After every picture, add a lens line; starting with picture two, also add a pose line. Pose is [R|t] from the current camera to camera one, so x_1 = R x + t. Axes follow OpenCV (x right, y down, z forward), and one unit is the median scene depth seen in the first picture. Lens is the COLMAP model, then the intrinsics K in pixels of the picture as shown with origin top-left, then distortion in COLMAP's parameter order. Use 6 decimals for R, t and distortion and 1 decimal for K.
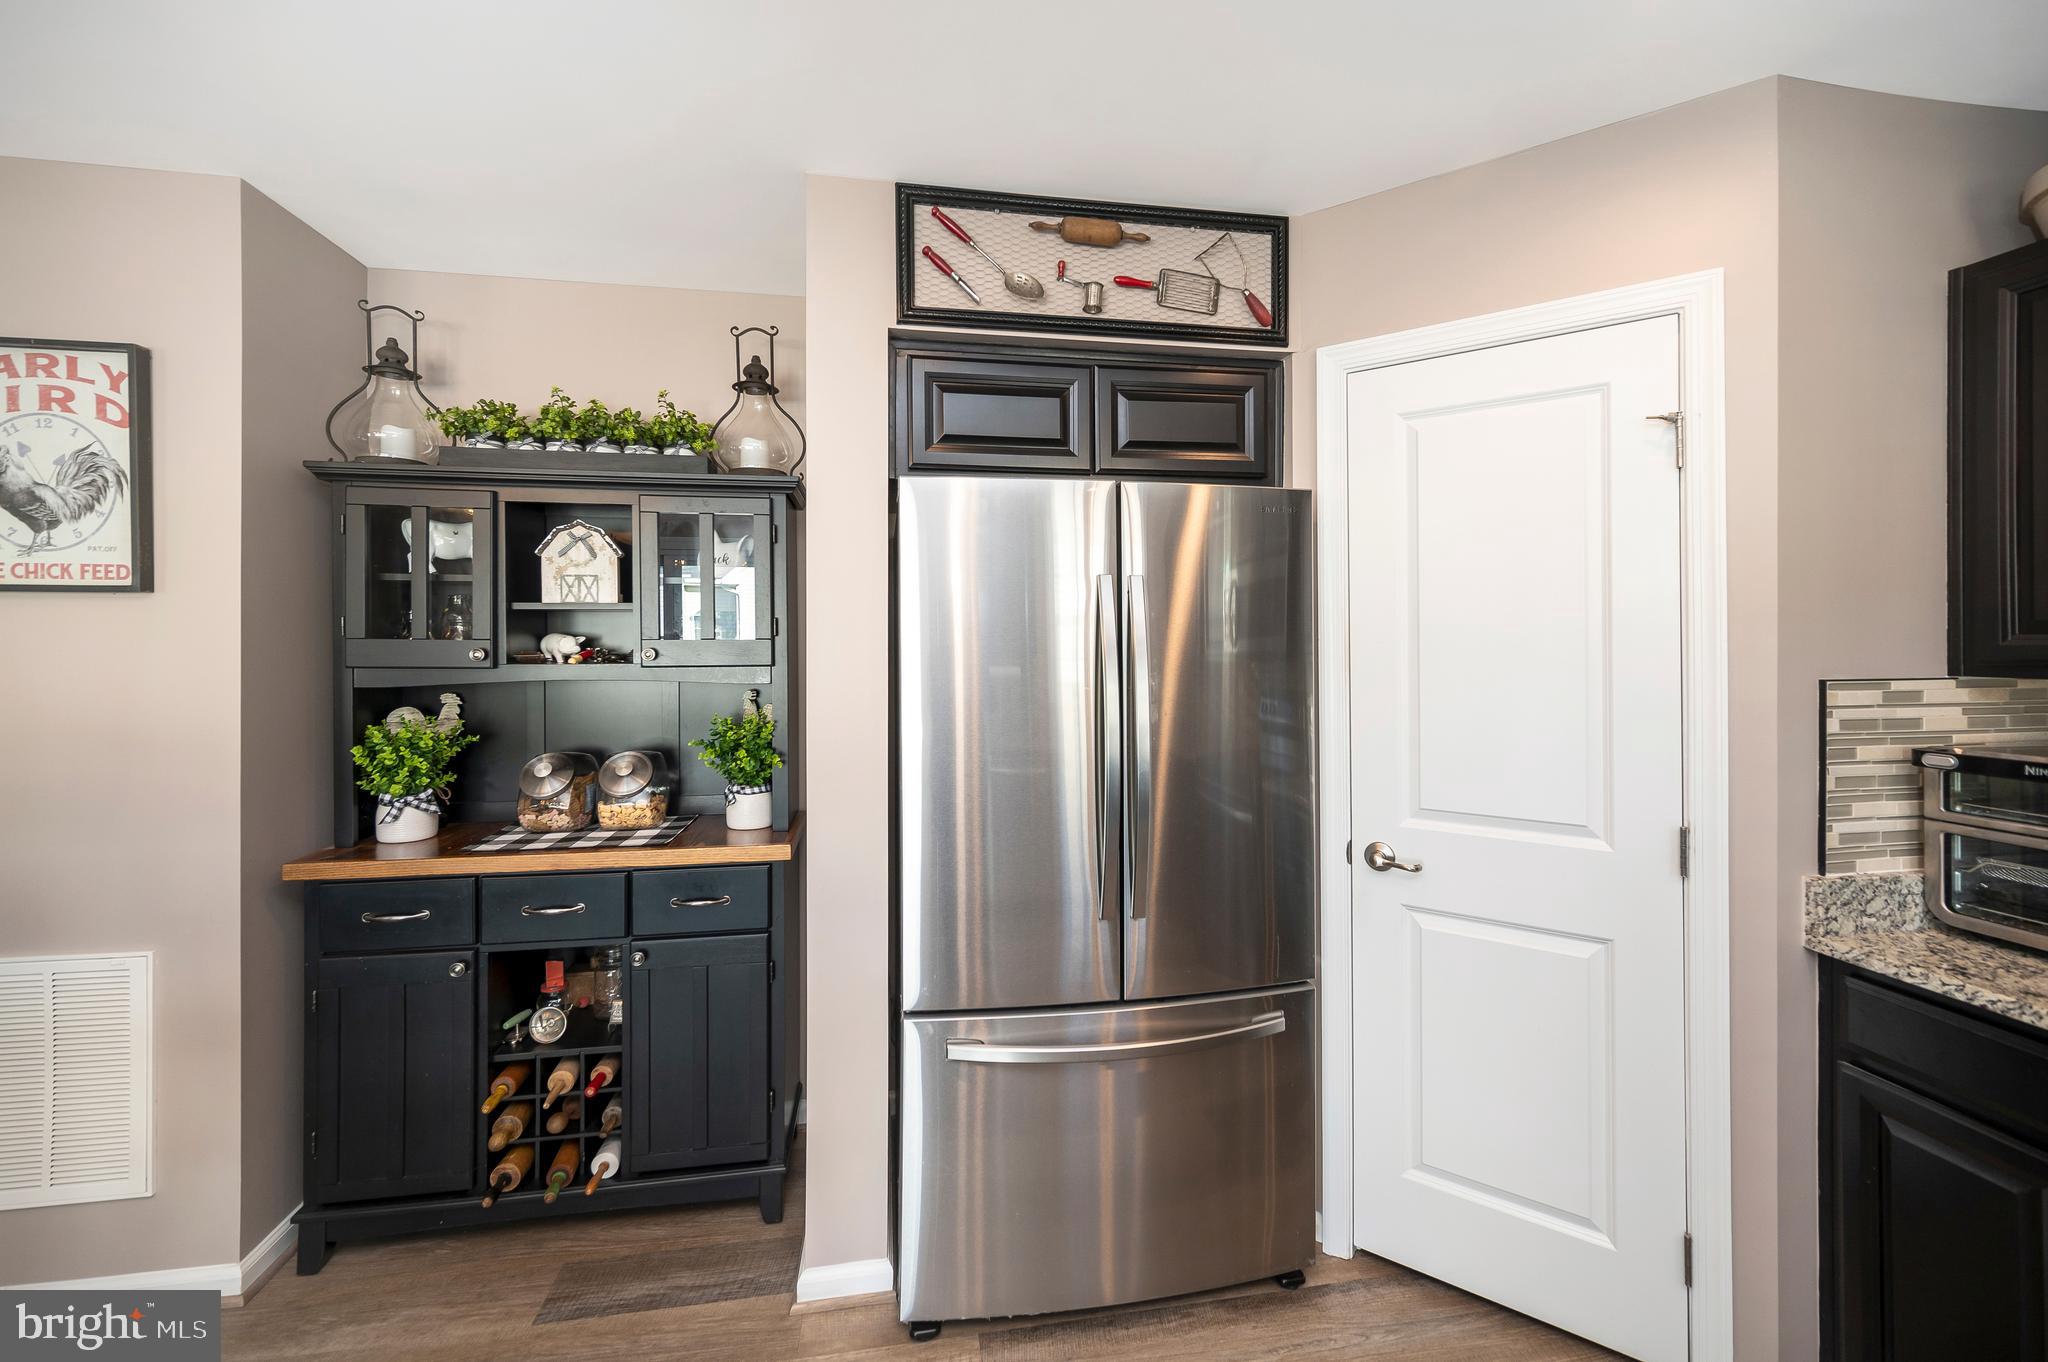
lens RADIAL K [[849.5, 0, 1025.6], [0, 849.5, 644.8], [0, 0, 1]] dist [0.000704, 0.000703]
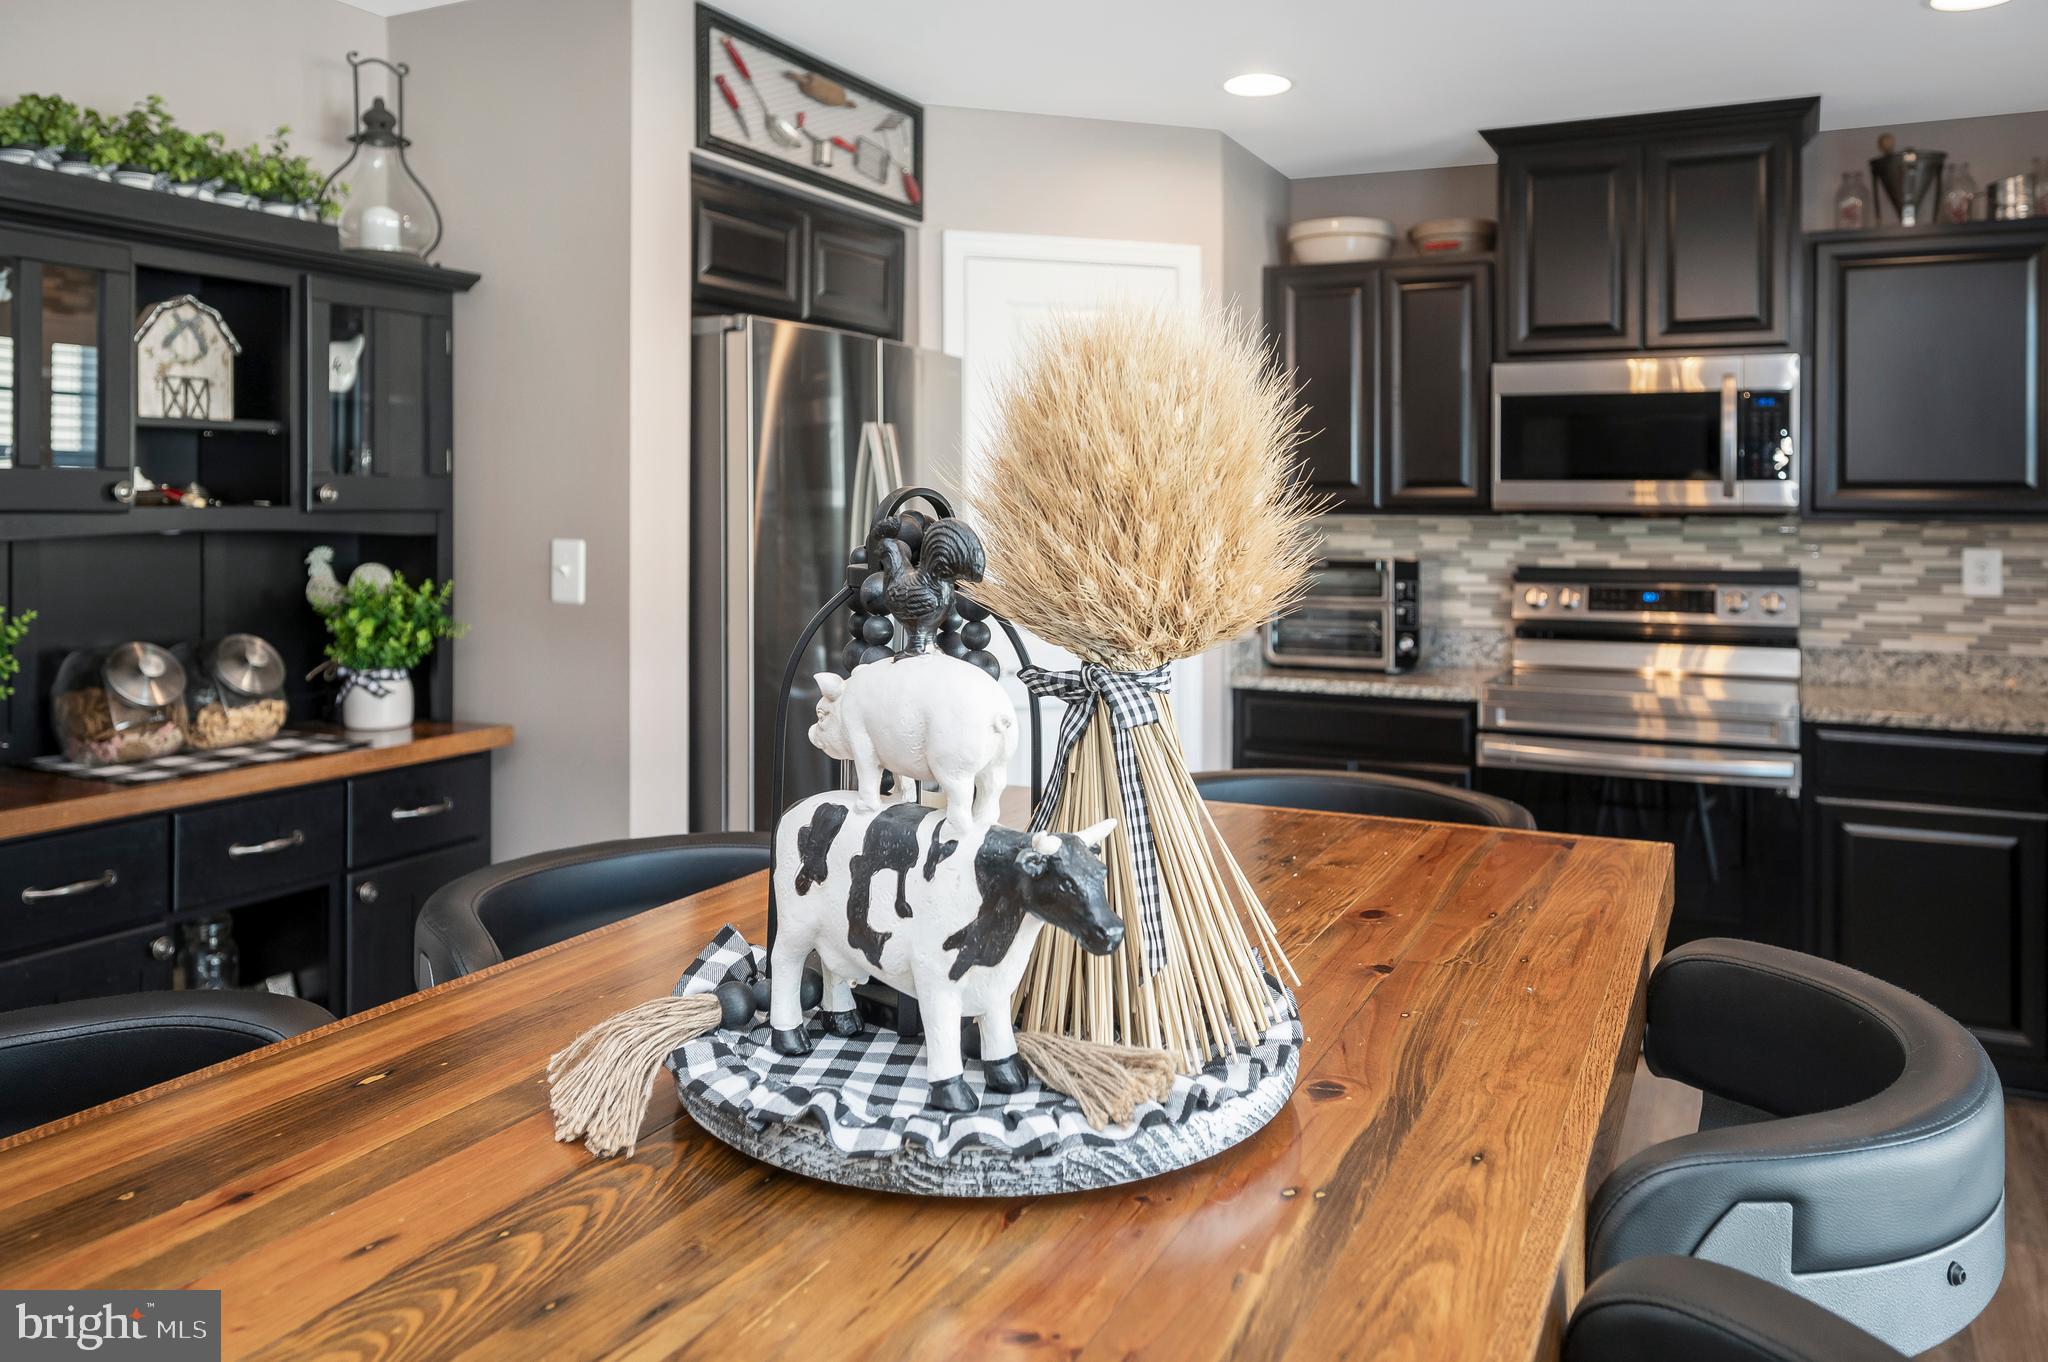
lens RADIAL K [[1595.7, 0, 964.4], [0, 1595.7, 483.2], [0, 0, 1]] dist [0.003499, -0.001981]
pose [[0.604793, 0.017609, 0.796188, -1.367340], [-0.002749, 0.999796, -0.020024, 0.031097], [-0.796378, 0.009922, 0.604718, -0.312433]]
